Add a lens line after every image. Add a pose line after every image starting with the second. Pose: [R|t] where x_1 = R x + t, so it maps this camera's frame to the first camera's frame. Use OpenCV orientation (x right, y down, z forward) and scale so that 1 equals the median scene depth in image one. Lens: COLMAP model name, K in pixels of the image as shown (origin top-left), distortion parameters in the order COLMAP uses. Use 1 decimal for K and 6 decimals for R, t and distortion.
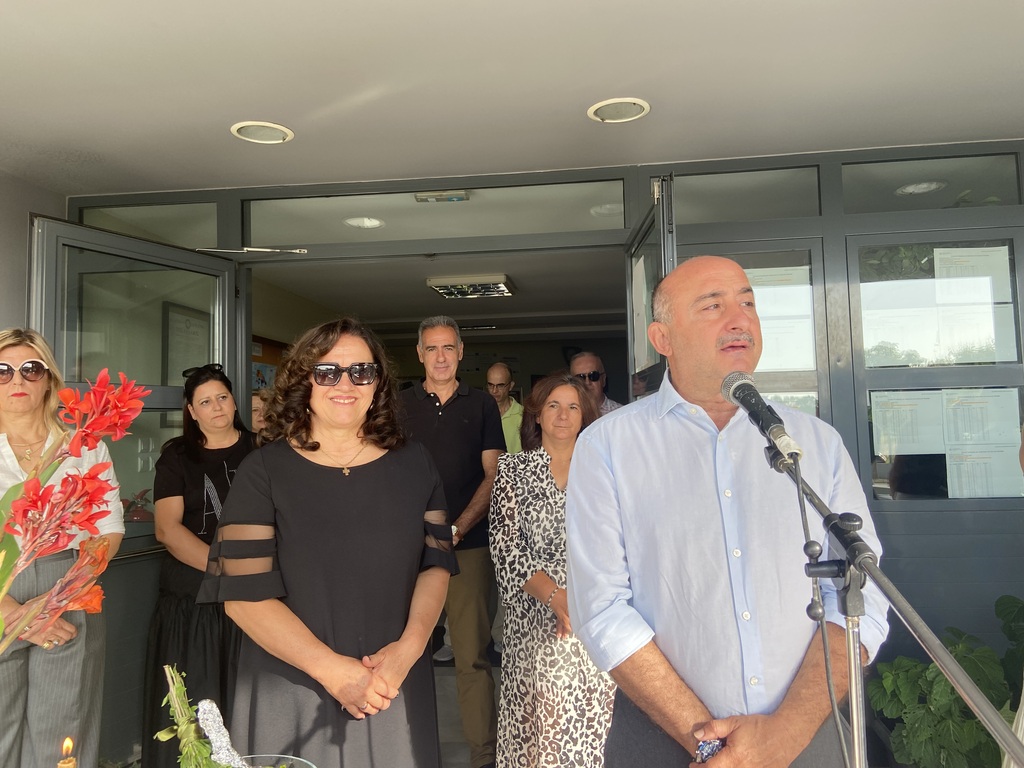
lens RADIAL K [[787.5, 0, 493.3], [0, 787.5, 372.9], [0, 0, 1]] dist [0.075462, -0.069492]
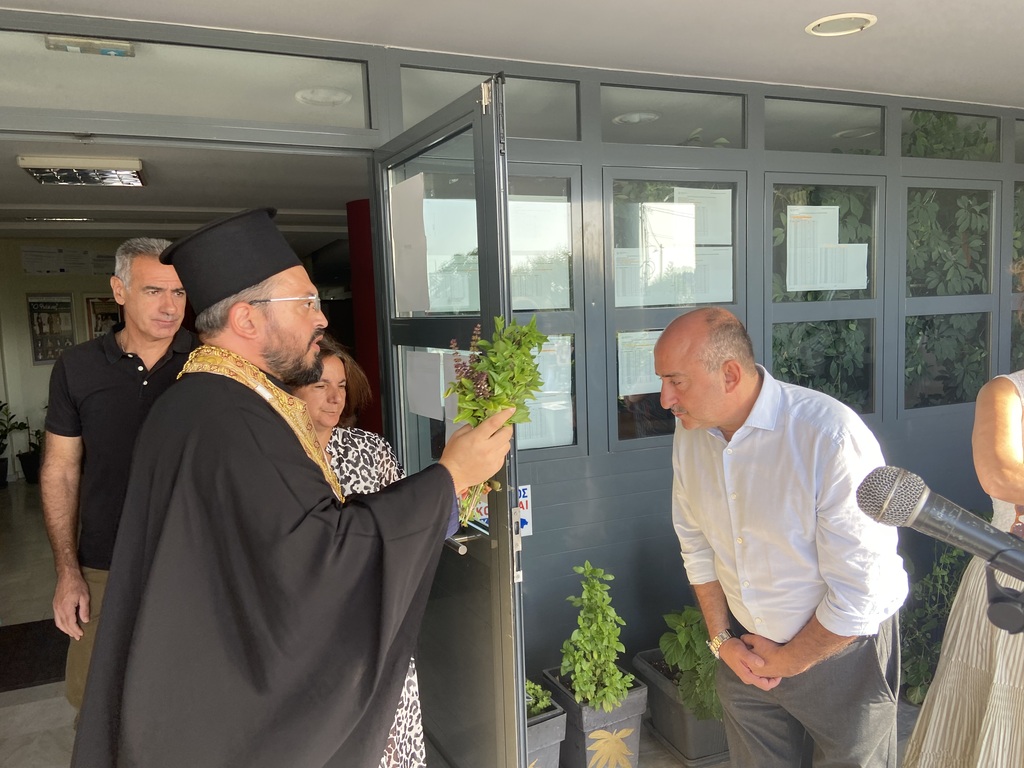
lens RADIAL K [[787.5, 0, 511.5], [0, 787.5, 392.4], [0, 0, 1]] dist [0.075462, -0.069492]
pose [[0.865274, -0.059016, 0.497813, -0.128667], [-0.017550, 0.988871, 0.147736, -0.044856], [-0.500992, -0.136569, 0.854609, 0.225380]]
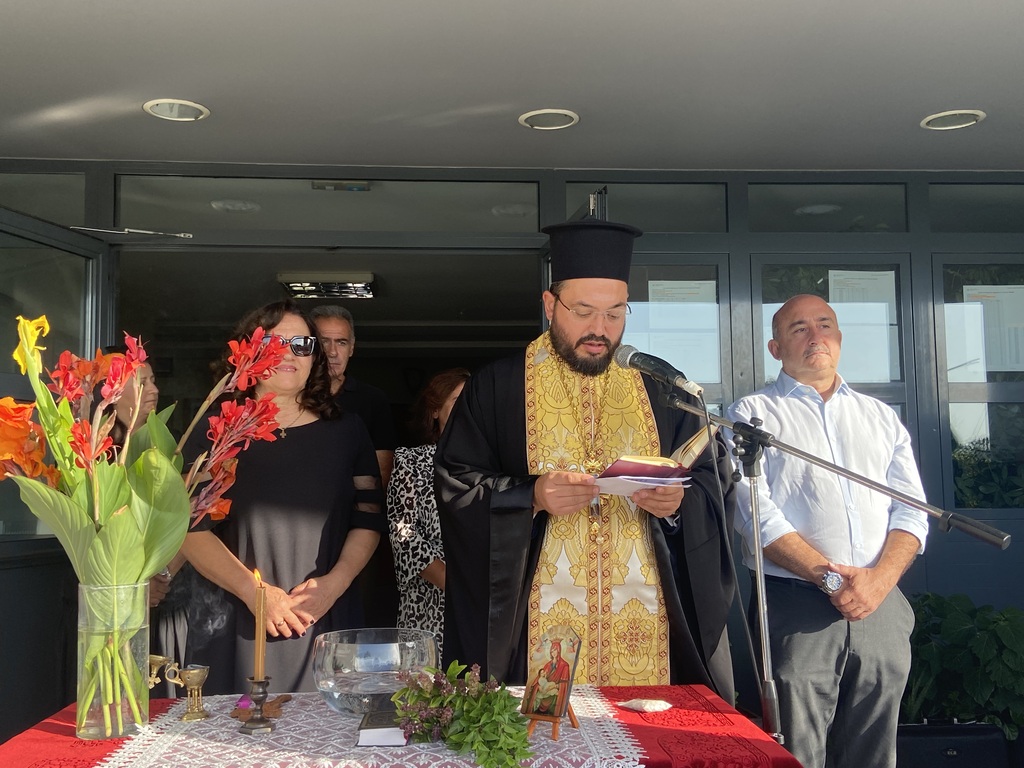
lens RADIAL K [[1086.8, 0, 491.1], [0, 1086.8, 389.7], [0, 0, 1]] dist [0.115603, 0.000000]
pose [[0.979487, 0.031134, 0.199089, -0.159287], [-0.025363, 0.999183, -0.031469, 0.055811], [-0.199906, 0.025774, 0.979476, -0.307955]]
